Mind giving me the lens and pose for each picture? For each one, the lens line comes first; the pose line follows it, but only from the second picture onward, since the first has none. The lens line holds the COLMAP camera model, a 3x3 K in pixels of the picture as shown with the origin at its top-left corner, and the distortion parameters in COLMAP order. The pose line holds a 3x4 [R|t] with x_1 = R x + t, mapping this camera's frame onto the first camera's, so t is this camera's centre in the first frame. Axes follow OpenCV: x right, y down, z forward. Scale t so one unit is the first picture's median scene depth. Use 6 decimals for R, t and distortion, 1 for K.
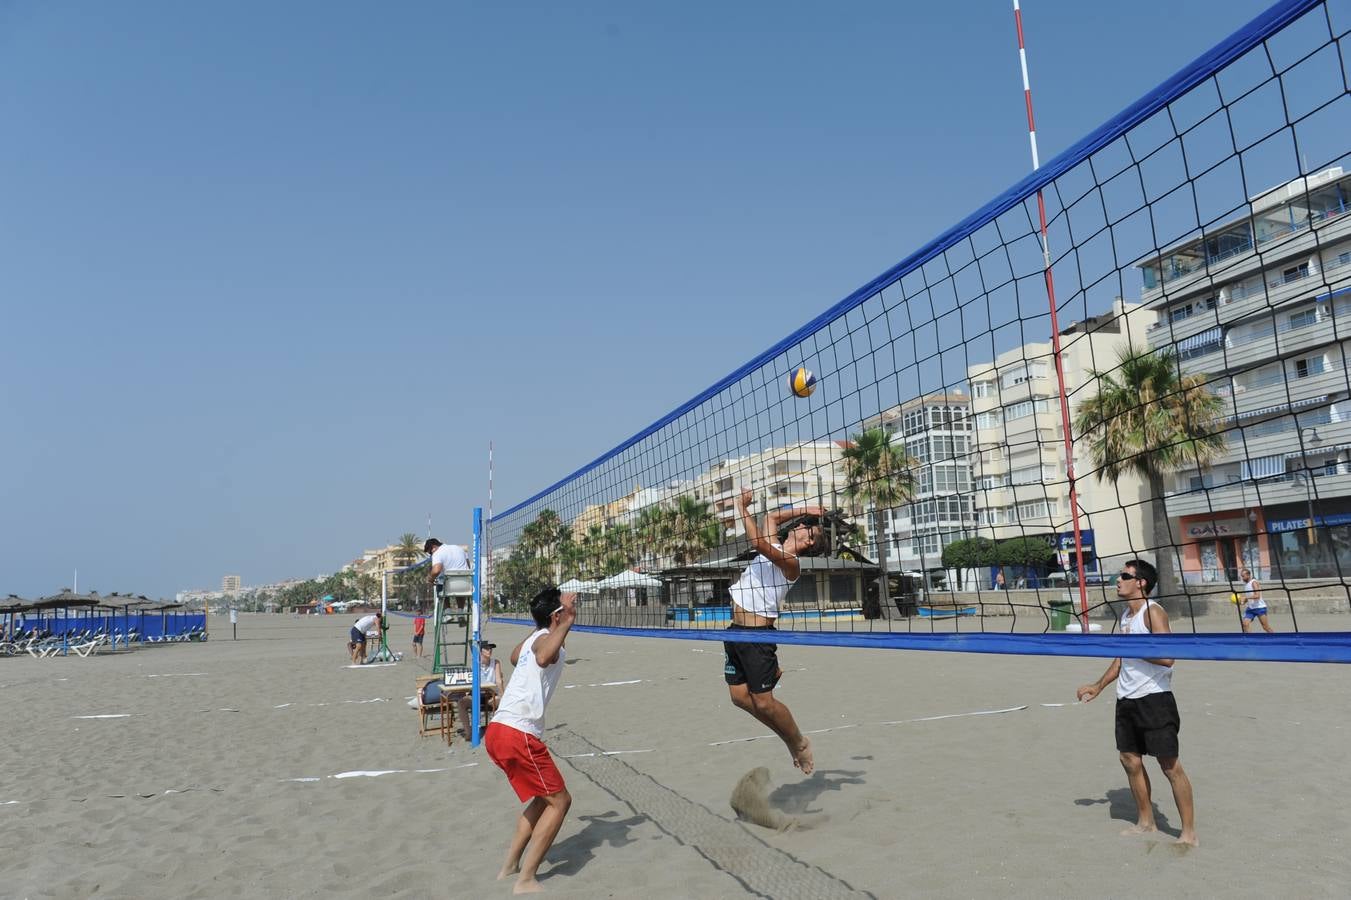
lens RADIAL K [[929.7, 0, 682.2], [0, 929.7, 462.2], [0, 0, 1]] dist [-0.042547, -0.010161]
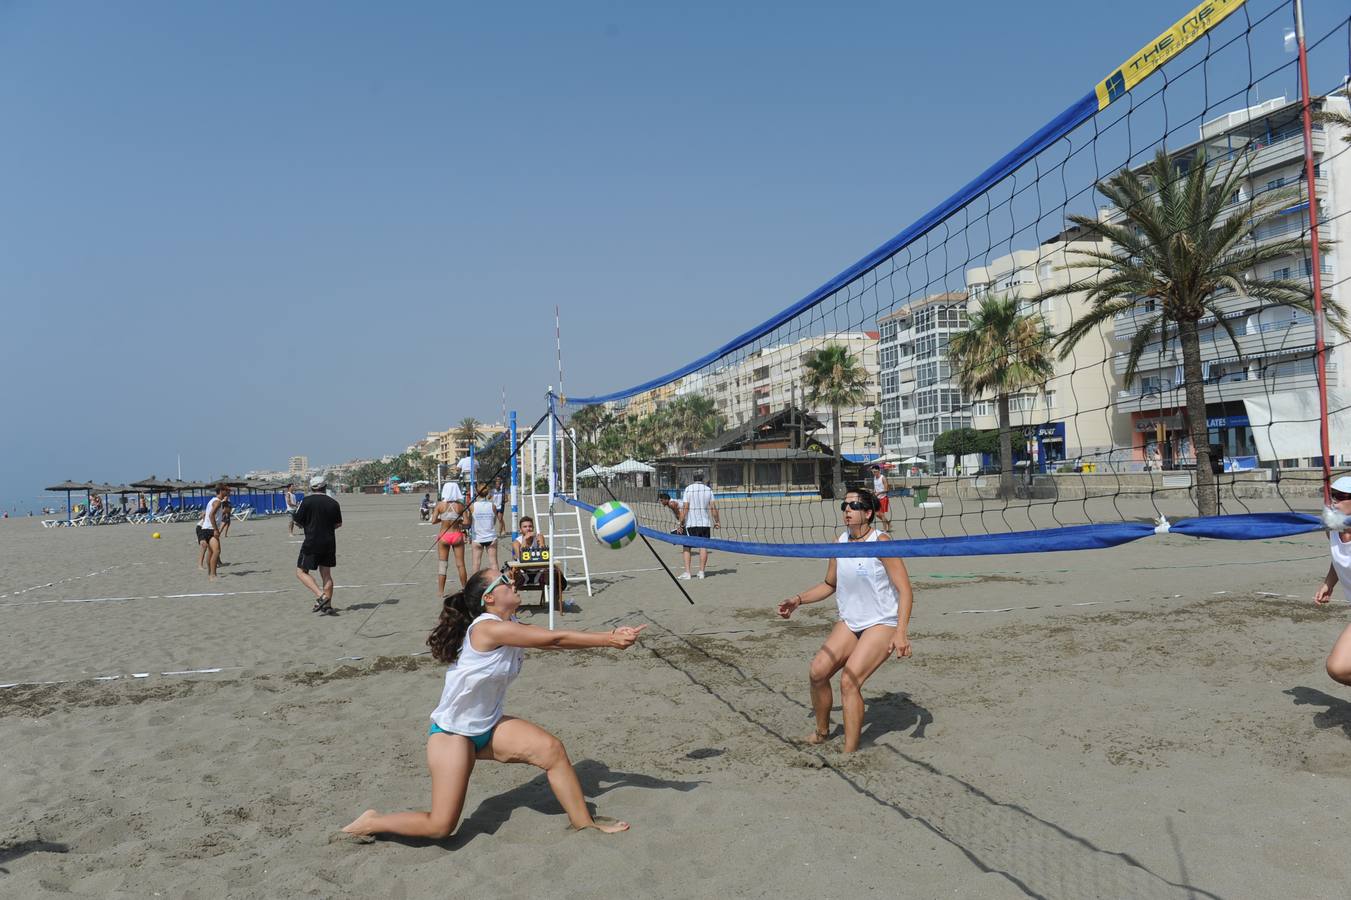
lens RADIAL K [[970.5, 0, 683.3], [0, 970.5, 461.7], [0, 0, 1]] dist [-0.038450, 0.000125]
pose [[0.997424, 0.003331, -0.071654, 0.074126], [0.005815, 0.991879, 0.127052, -0.032678], [0.071495, -0.127142, 0.989305, -0.207158]]
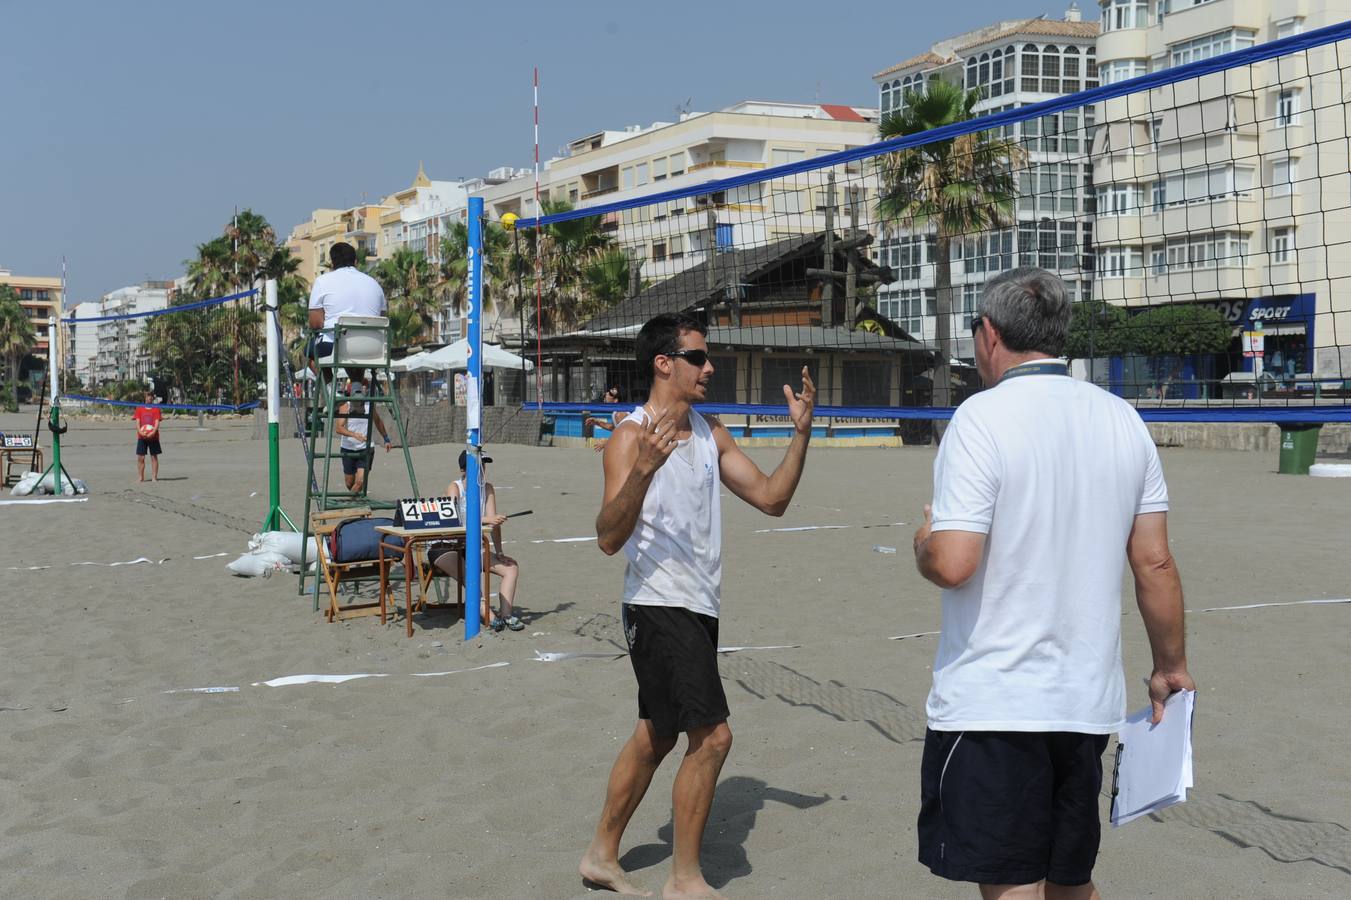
lens RADIAL K [[1785.8, 0, 683.7], [0, 1785.8, 465.8], [0, 0, 1]] dist [0.121318, 0.000000]
pose [[0.993267, 0.028271, 0.112347, -0.032637], [-0.048053, 0.982949, 0.177490, 0.001998], [-0.105413, -0.181693, 0.977689, -0.005078]]
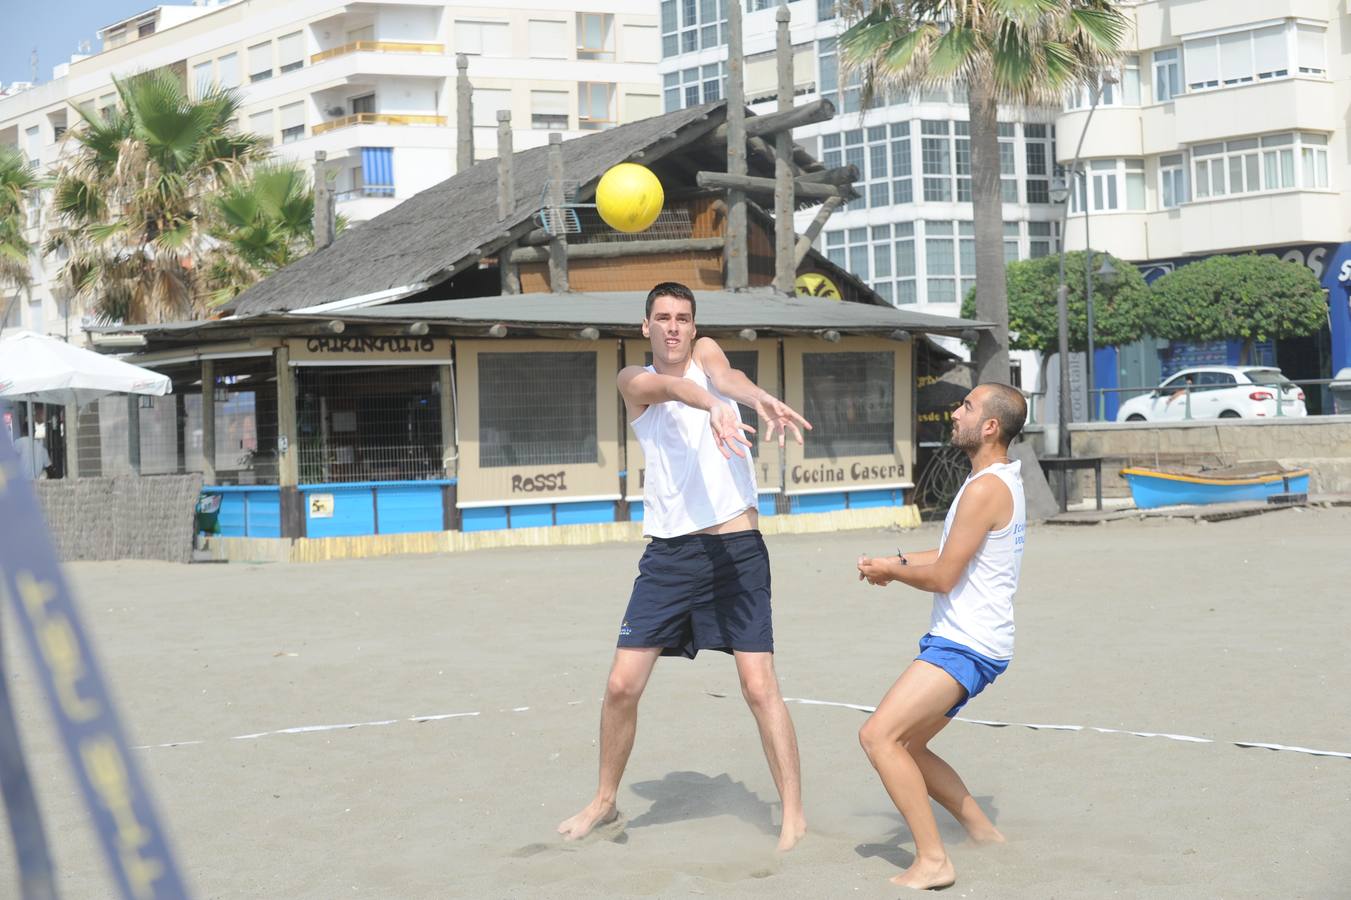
lens RADIAL K [[2778.8, 0, 686.5], [0, 2778.8, 481.9], [0, 0, 1]] dist [-0.360672, 0.000000]
pose [[0.963199, -0.009252, 0.268630, -0.055486], [-0.031501, 0.988635, 0.146997, 0.031349], [-0.266938, -0.150049, 0.951961, 0.190216]]
